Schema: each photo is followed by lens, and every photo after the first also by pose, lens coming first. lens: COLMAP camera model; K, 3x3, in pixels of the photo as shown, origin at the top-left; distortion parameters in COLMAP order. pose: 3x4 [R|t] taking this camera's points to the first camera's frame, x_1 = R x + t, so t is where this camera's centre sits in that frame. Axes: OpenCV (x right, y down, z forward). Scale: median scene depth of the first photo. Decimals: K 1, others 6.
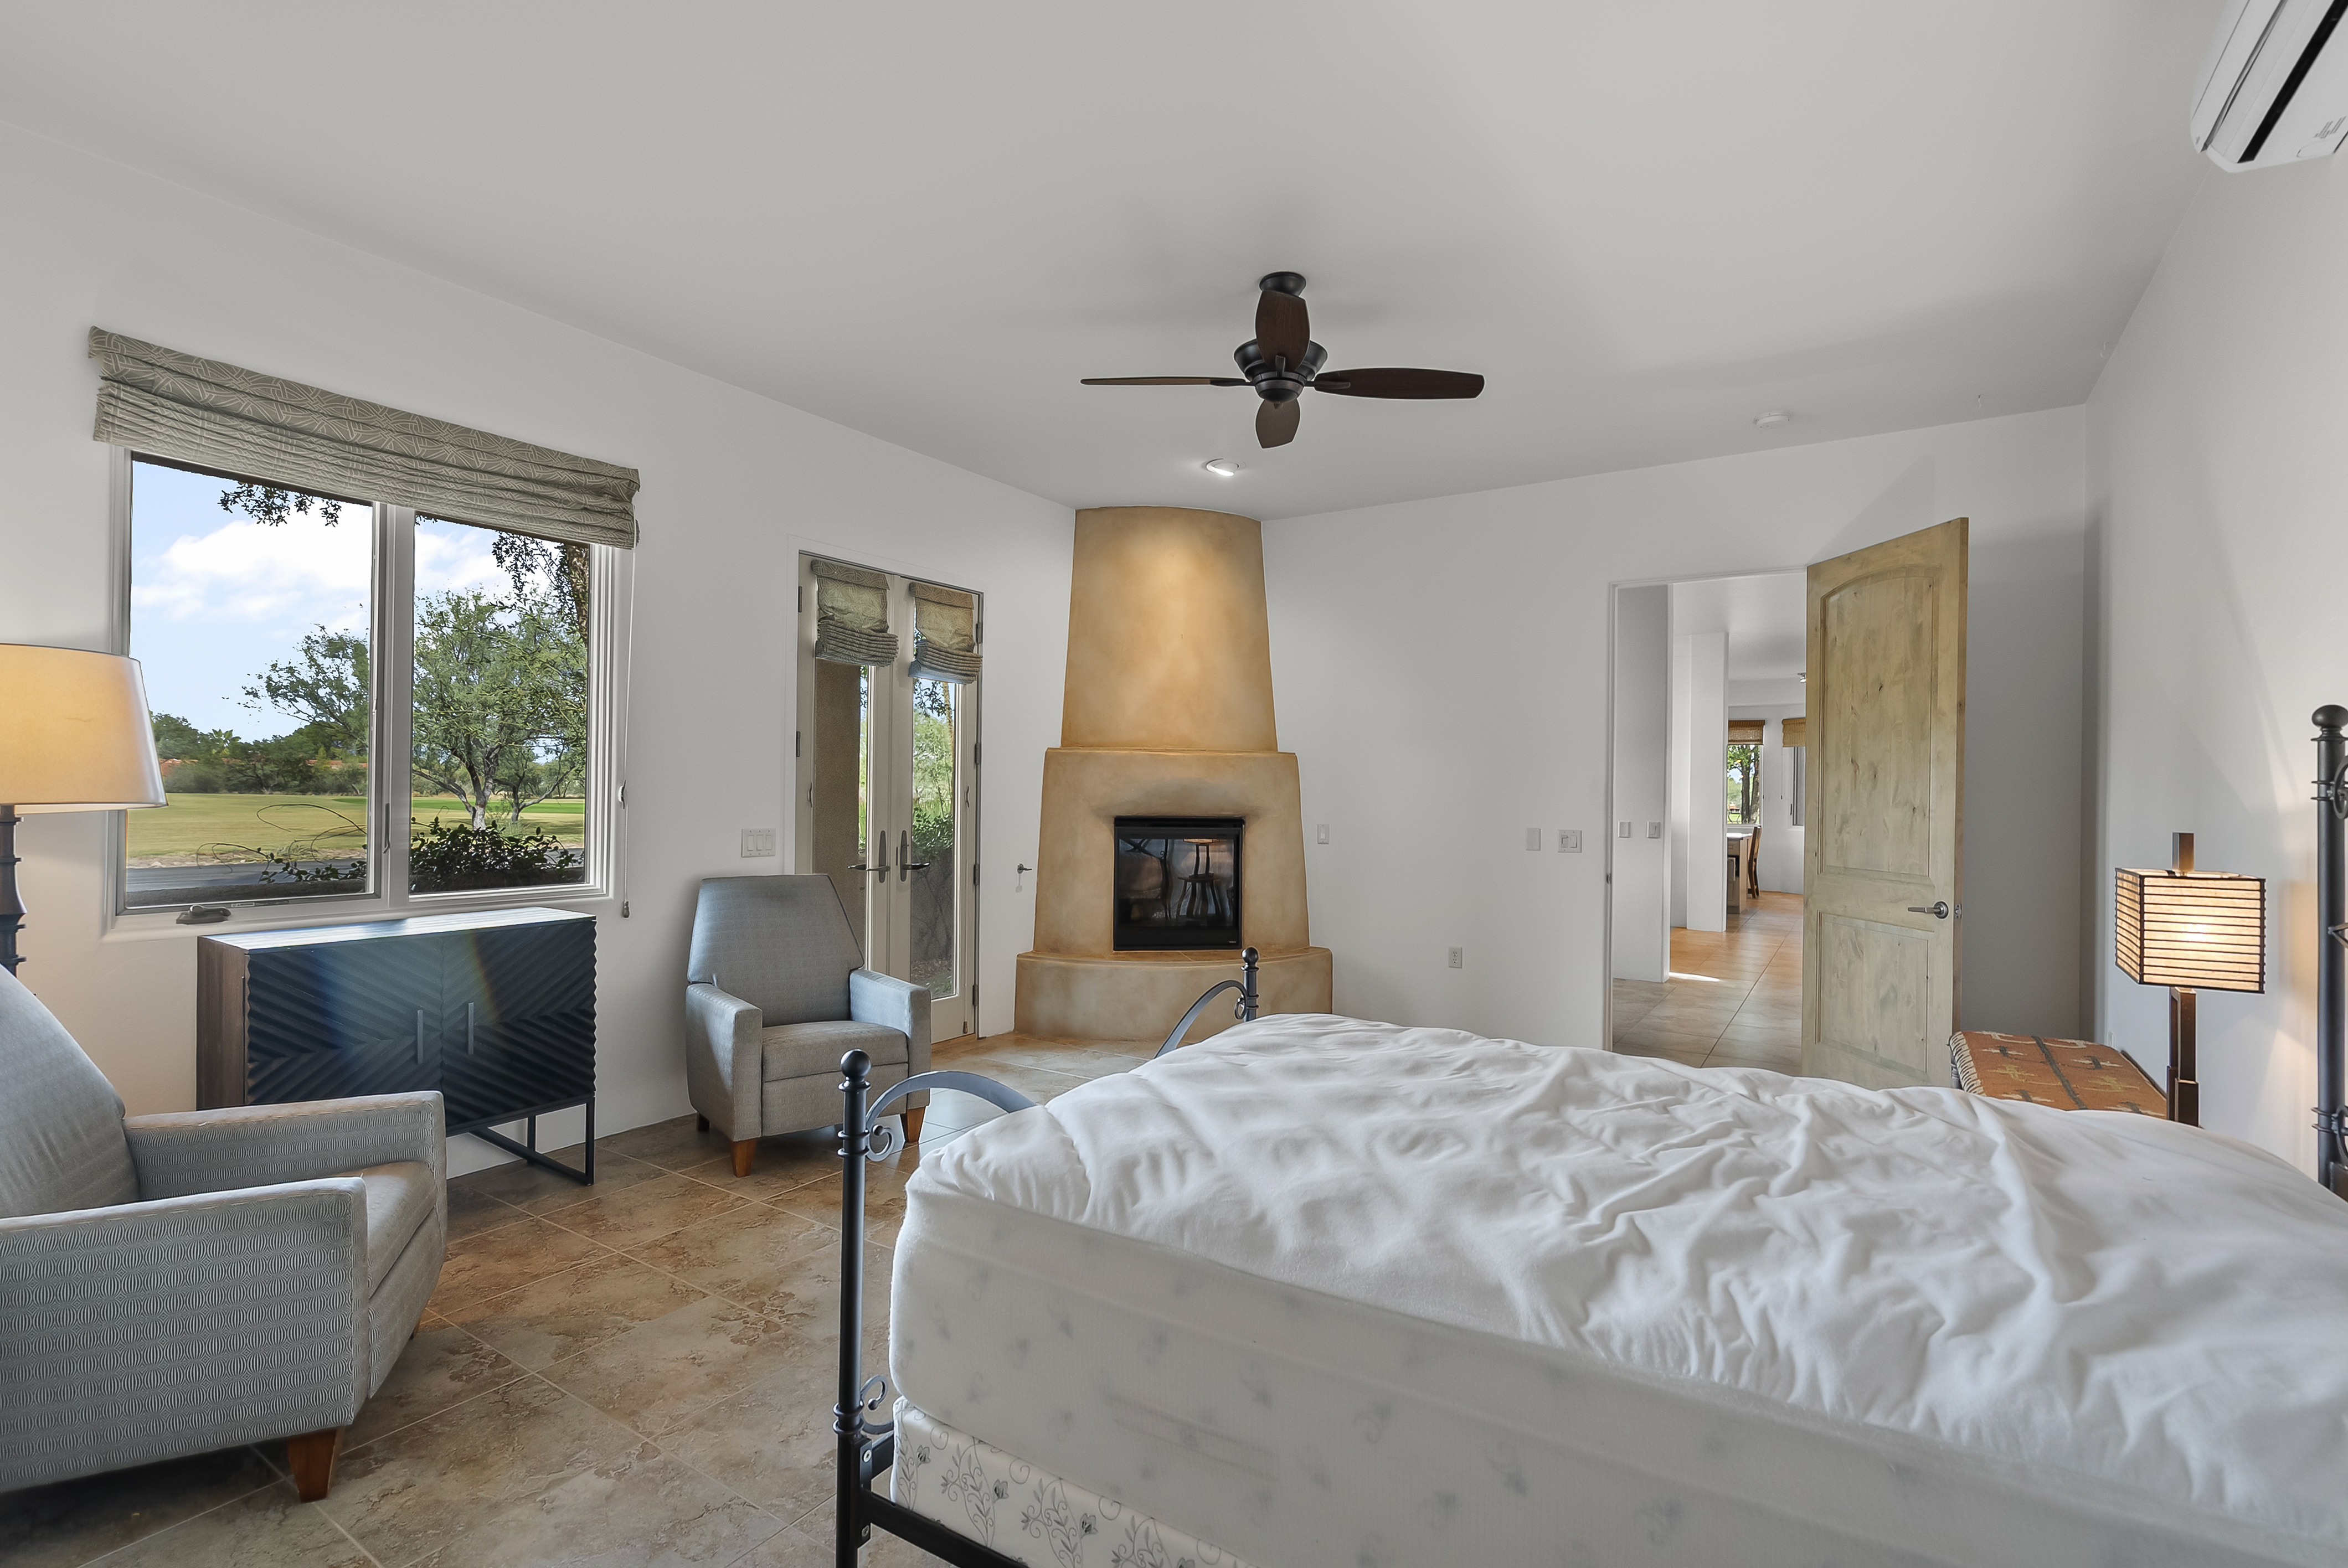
lens RADIAL K [[1100.4, 0, 1178.4], [0, 1100.4, 784.5], [0, 0, 1]] dist [-0.001139, -0.000056]
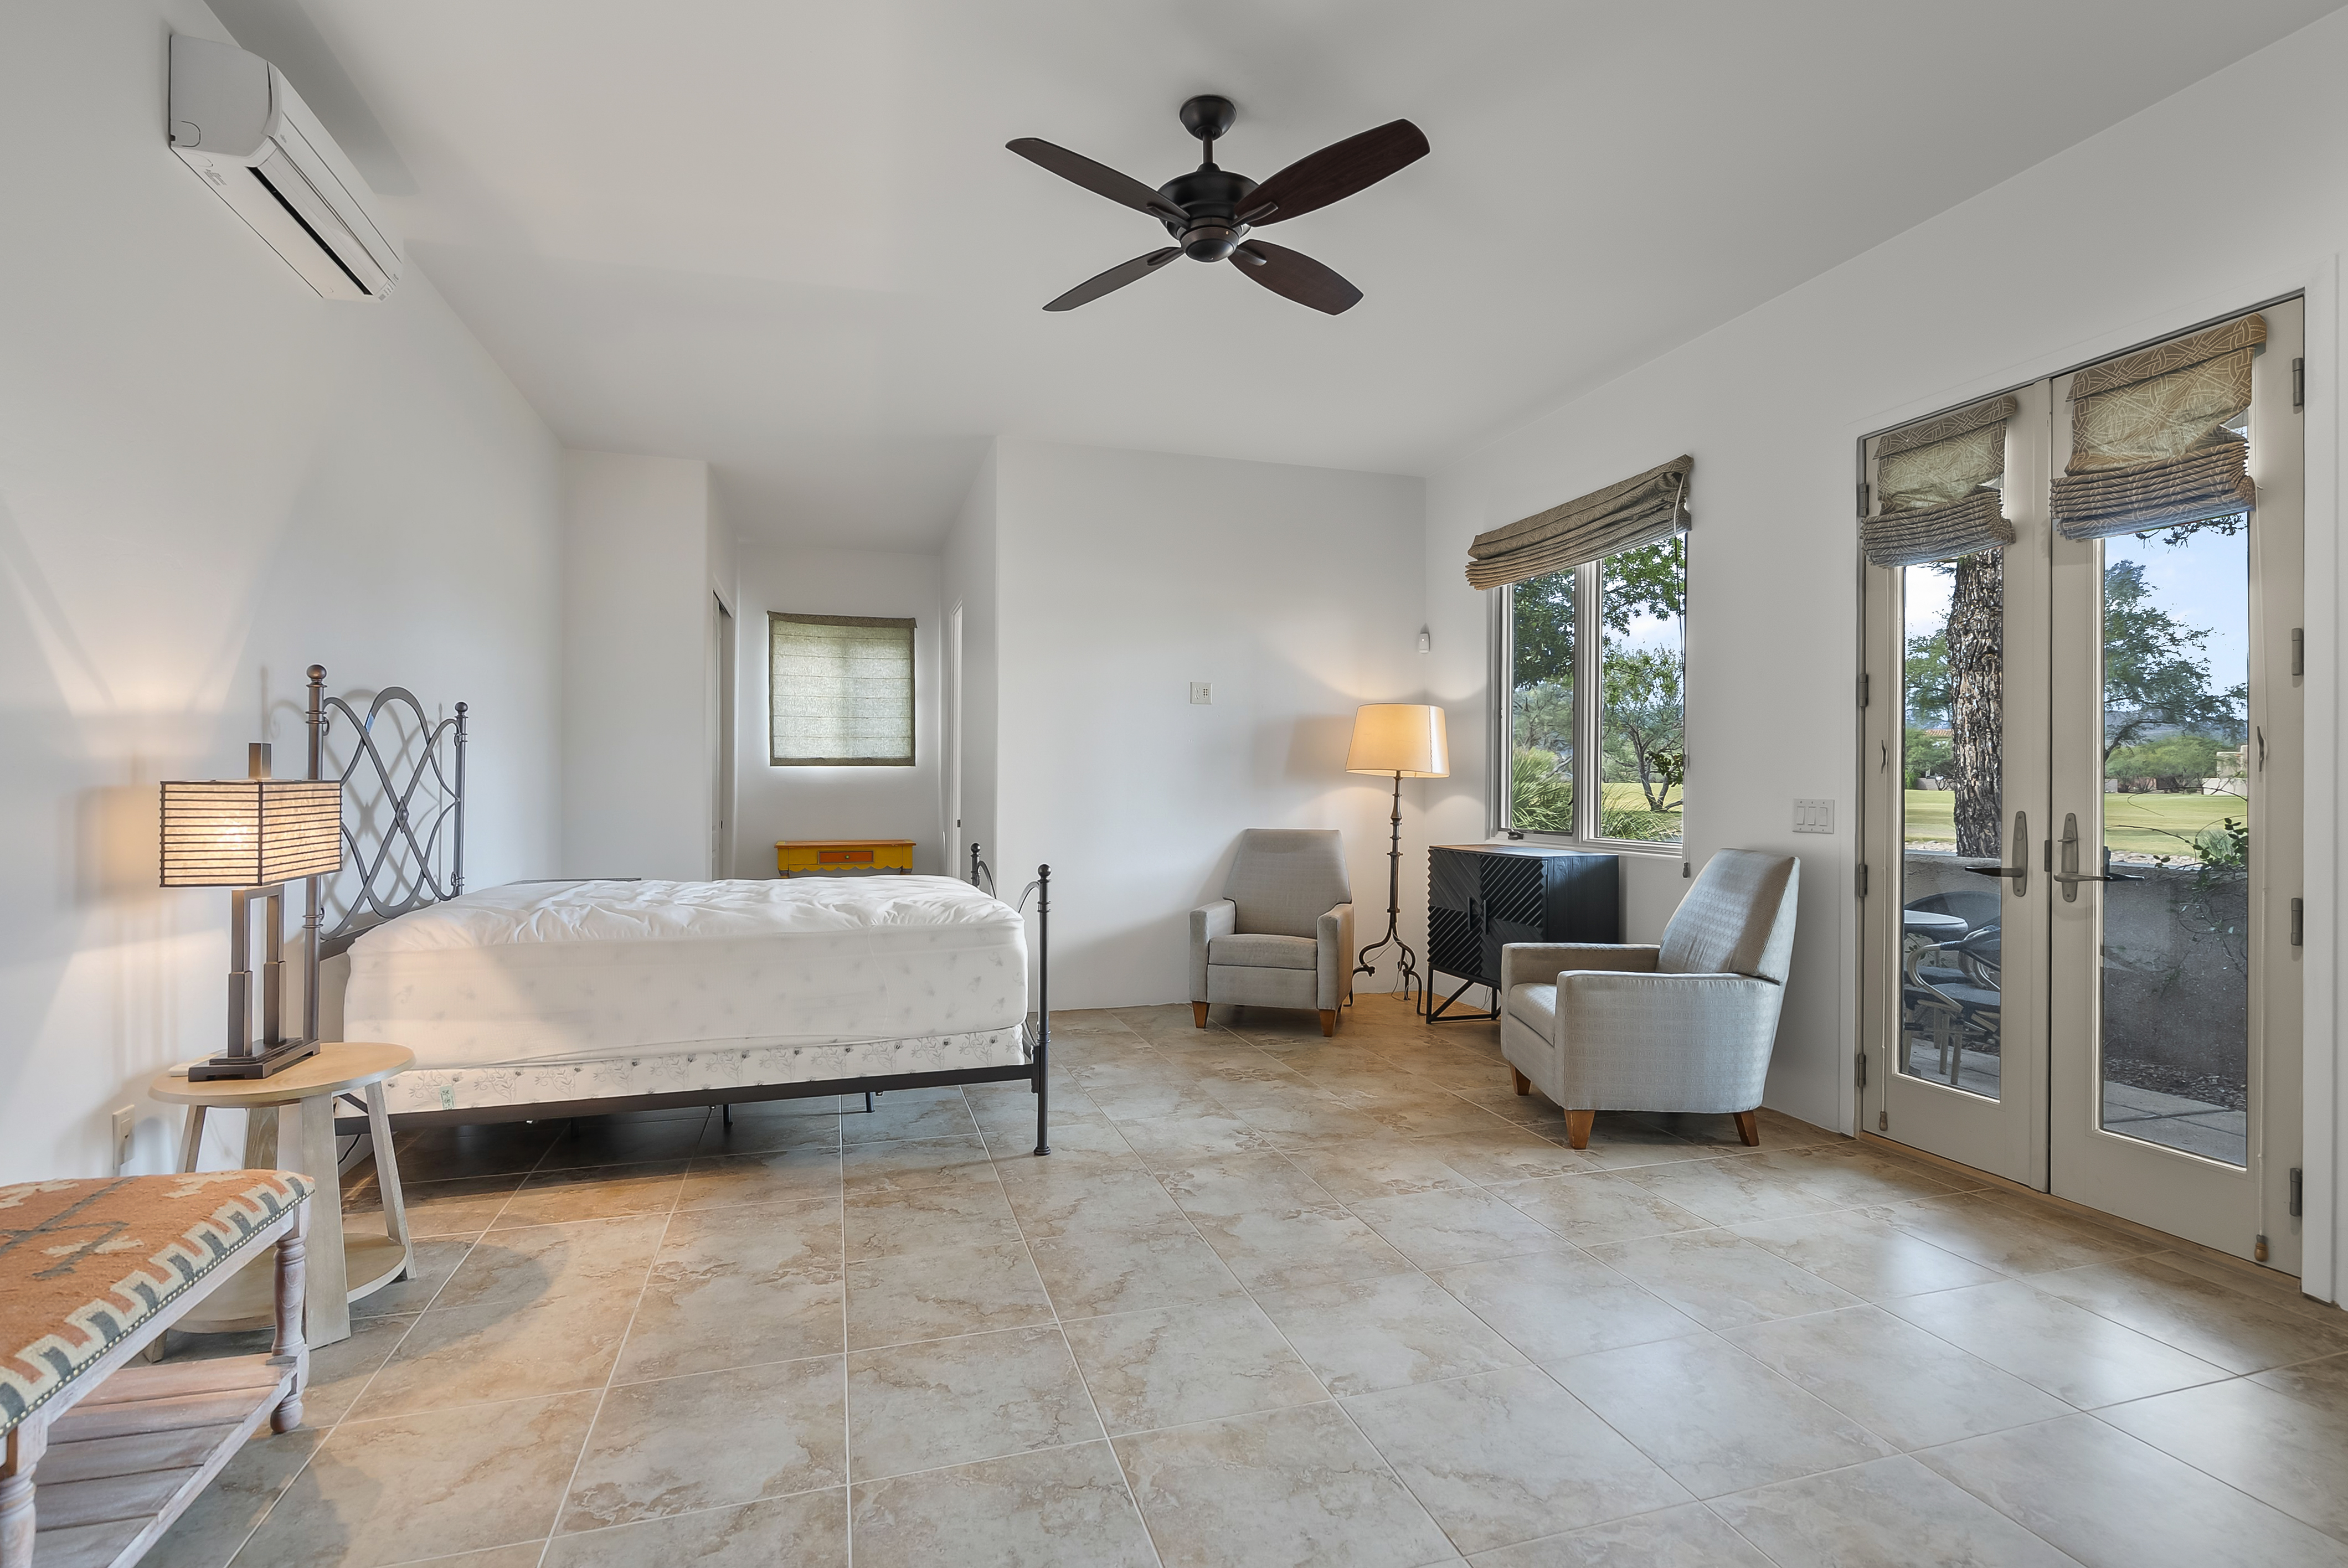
lens RADIAL K [[1100.4, 0, 1173.4], [0, 1100.4, 785.7], [0, 0, 1]] dist [-0.001139, -0.000056]
pose [[-0.644797, -0.015179, -0.764204, 0.663081], [-0.008684, 0.999884, -0.012532, 0.052231], [0.764305, -0.001444, -0.644853, 1.374138]]
